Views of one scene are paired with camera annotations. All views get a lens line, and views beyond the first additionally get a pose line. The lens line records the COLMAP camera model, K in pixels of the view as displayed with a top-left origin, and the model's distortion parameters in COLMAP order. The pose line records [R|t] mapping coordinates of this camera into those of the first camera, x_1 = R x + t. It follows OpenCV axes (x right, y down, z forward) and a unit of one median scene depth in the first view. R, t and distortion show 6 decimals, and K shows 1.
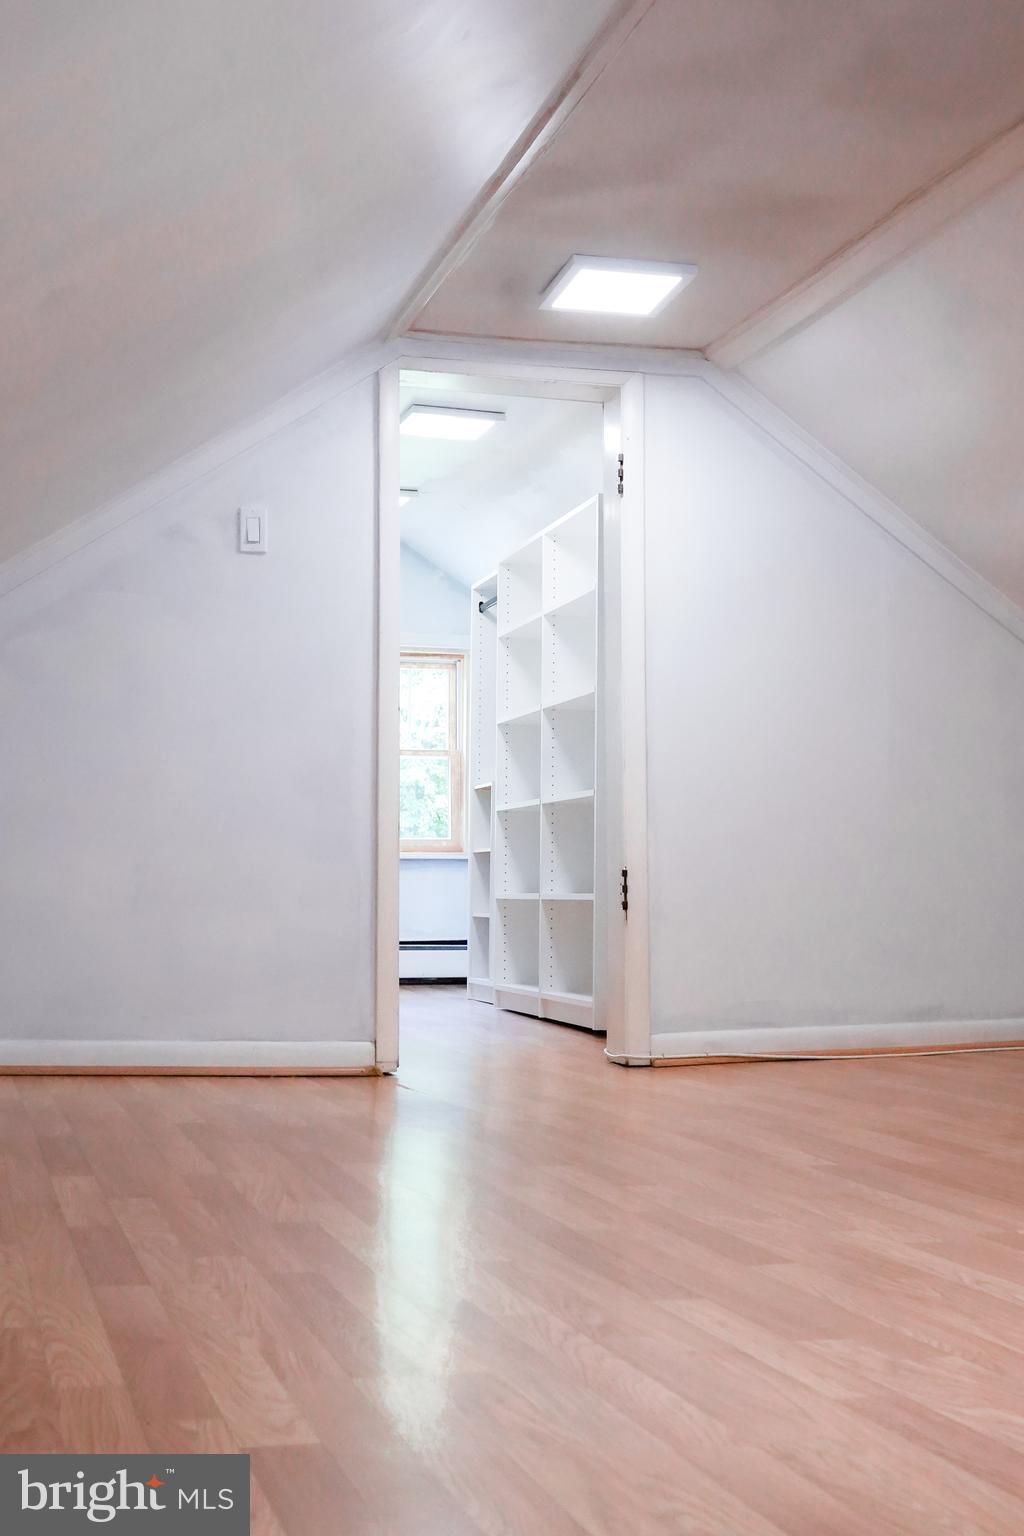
lens RADIAL K [[1883.4, 0, 512.0], [0, 1883.4, 768.0], [0, 0, 1]] dist [-0.009320, 0.038428]
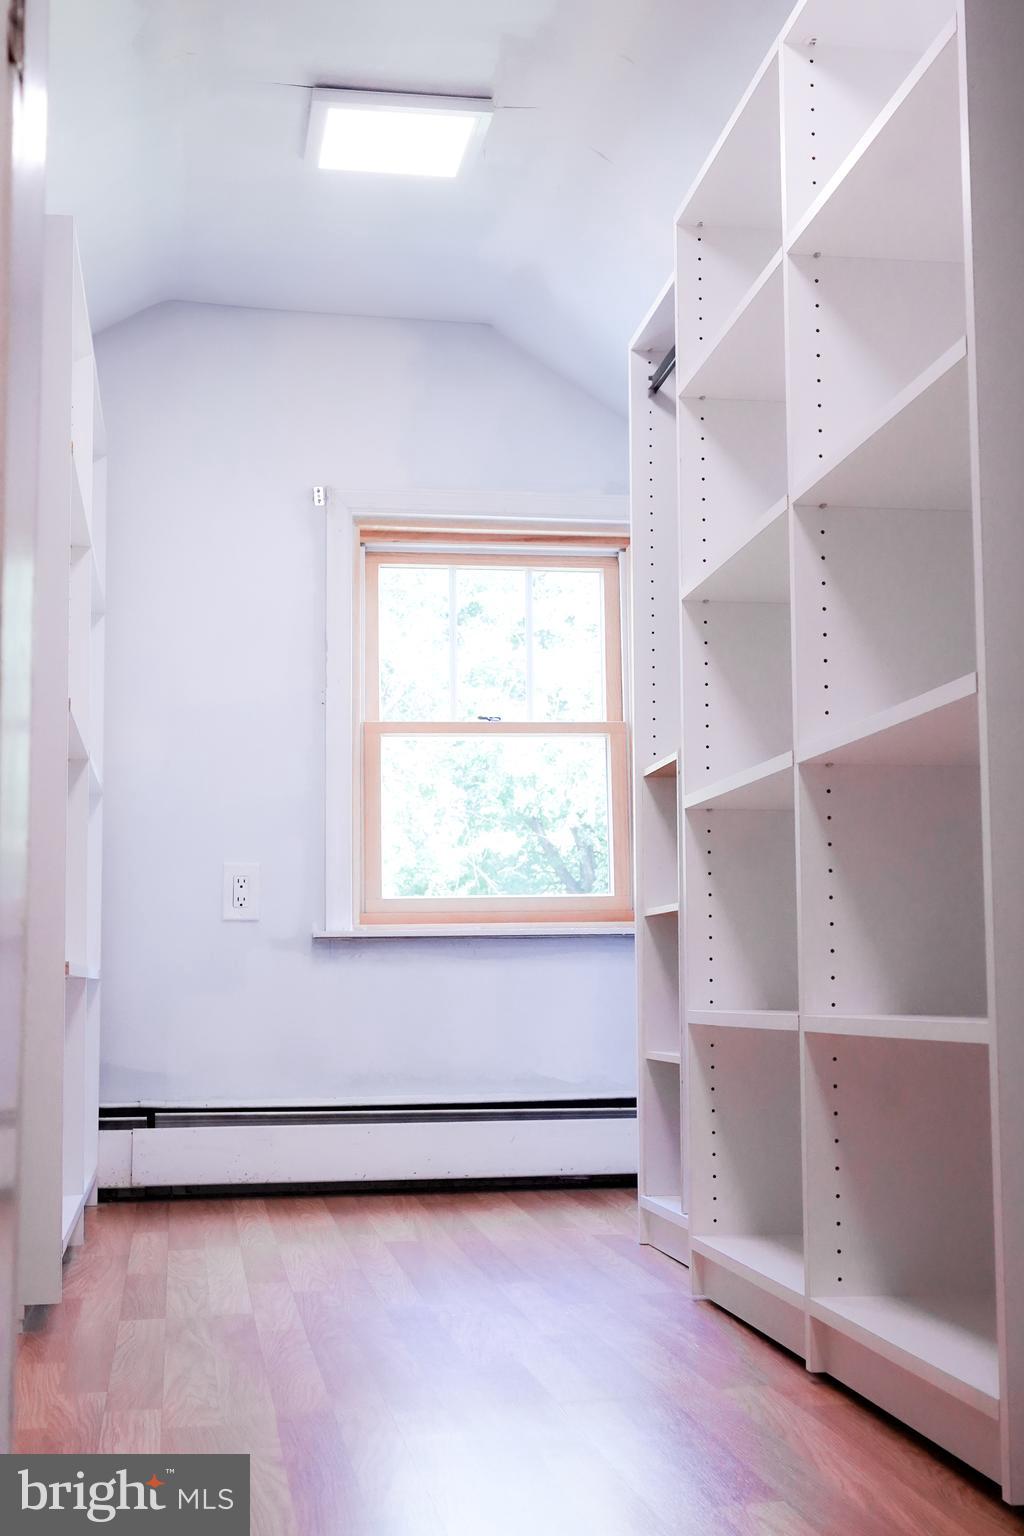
lens RADIAL K [[1883.4, 0, 512.0], [0, 1883.4, 768.0], [0, 0, 1]] dist [-0.009320, 0.038428]
pose [[0.991500, -0.028462, -0.126957, 0.006745], [0.022339, 0.998530, -0.049388, 0.033147], [0.128176, 0.046132, 0.990678, 0.582240]]
